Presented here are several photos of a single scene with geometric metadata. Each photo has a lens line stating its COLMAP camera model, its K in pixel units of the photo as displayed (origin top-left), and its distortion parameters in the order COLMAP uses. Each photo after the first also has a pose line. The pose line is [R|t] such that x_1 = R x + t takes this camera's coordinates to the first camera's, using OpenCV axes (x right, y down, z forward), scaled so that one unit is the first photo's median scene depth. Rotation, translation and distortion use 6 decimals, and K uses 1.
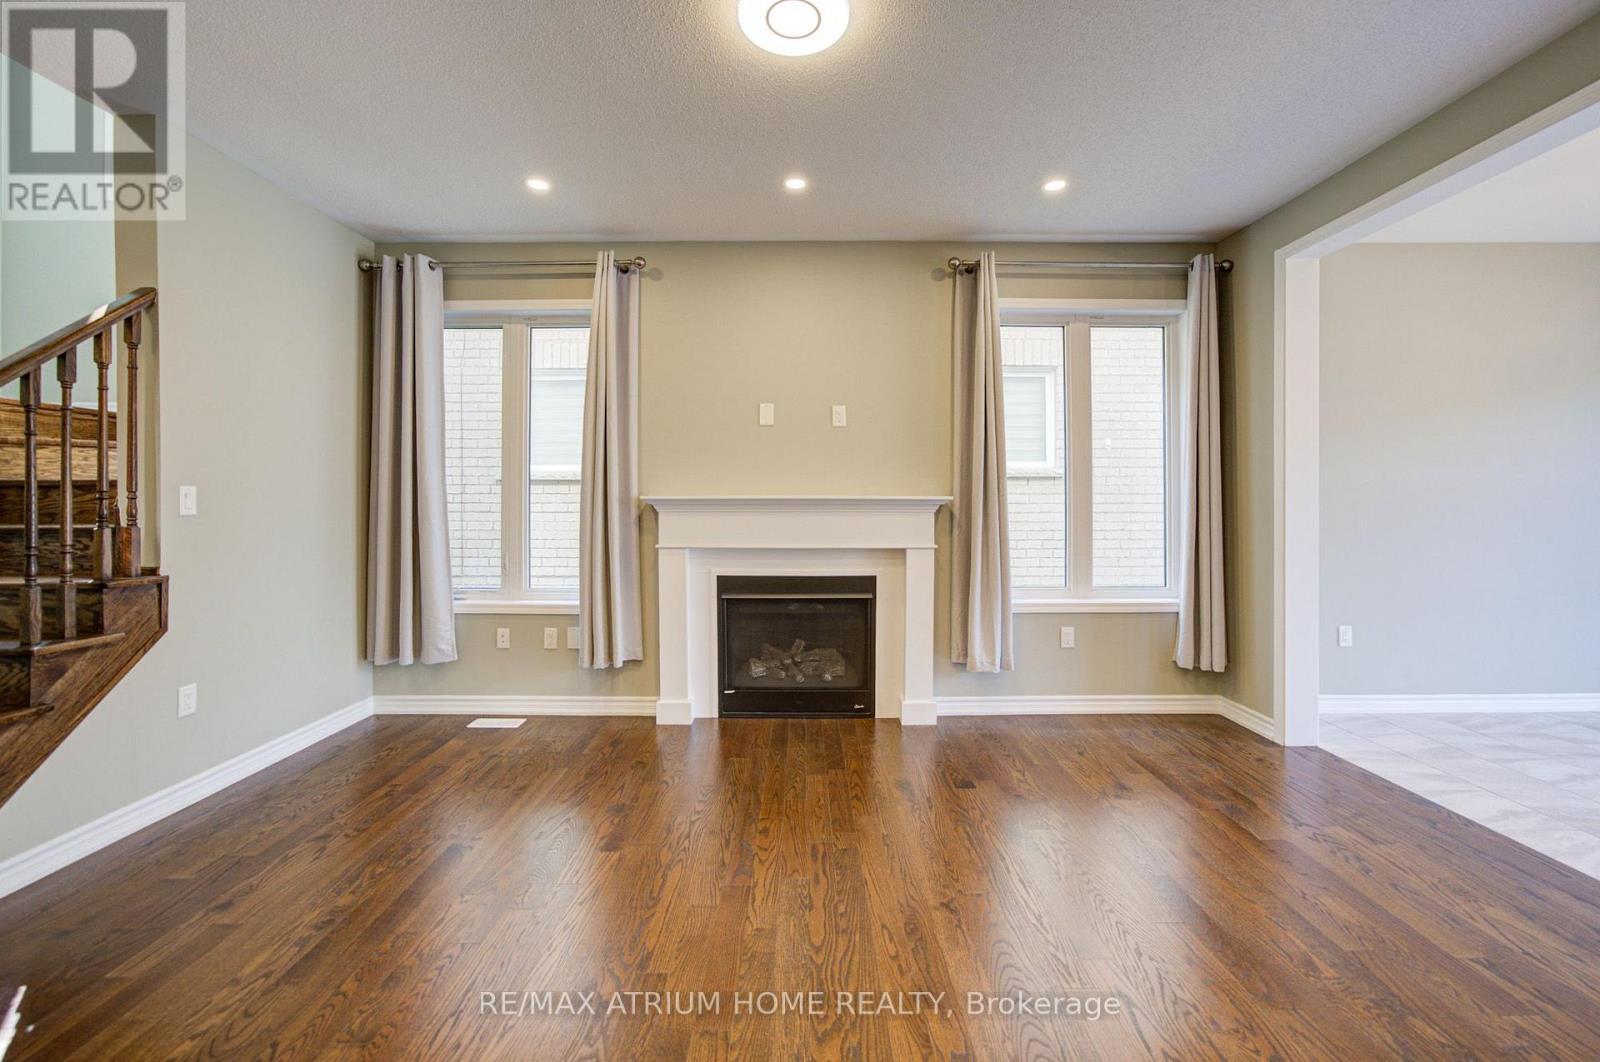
lens RADIAL K [[610.1, 0, 801.4], [0, 610.1, 489.8], [0, 0, 1]] dist [-0.020802, 0.000263]
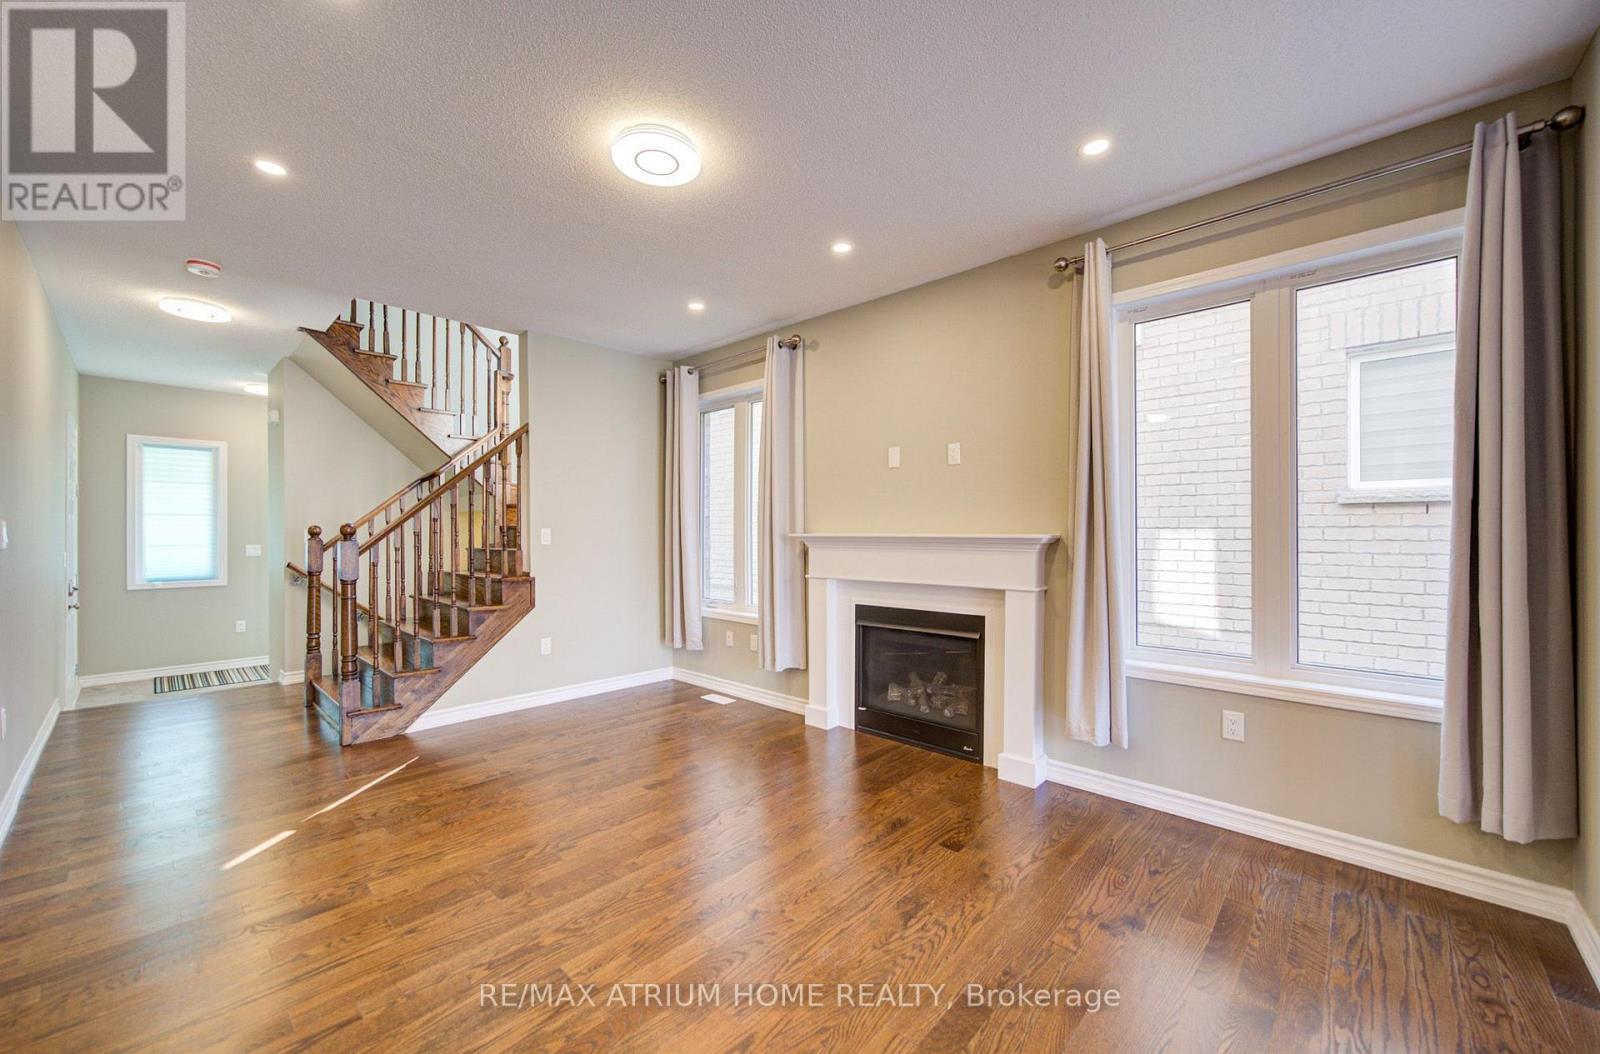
lens RADIAL K [[607.5, 0, 807.6], [0, 607.5, 518.0], [0, 0, 1]] dist [-0.000085, 0.006104]
pose [[0.747174, -0.014610, -0.664468, 0.556376], [0.011728, 0.999893, -0.008797, -0.007776], [0.664525, -0.001220, 0.747265, 0.107502]]
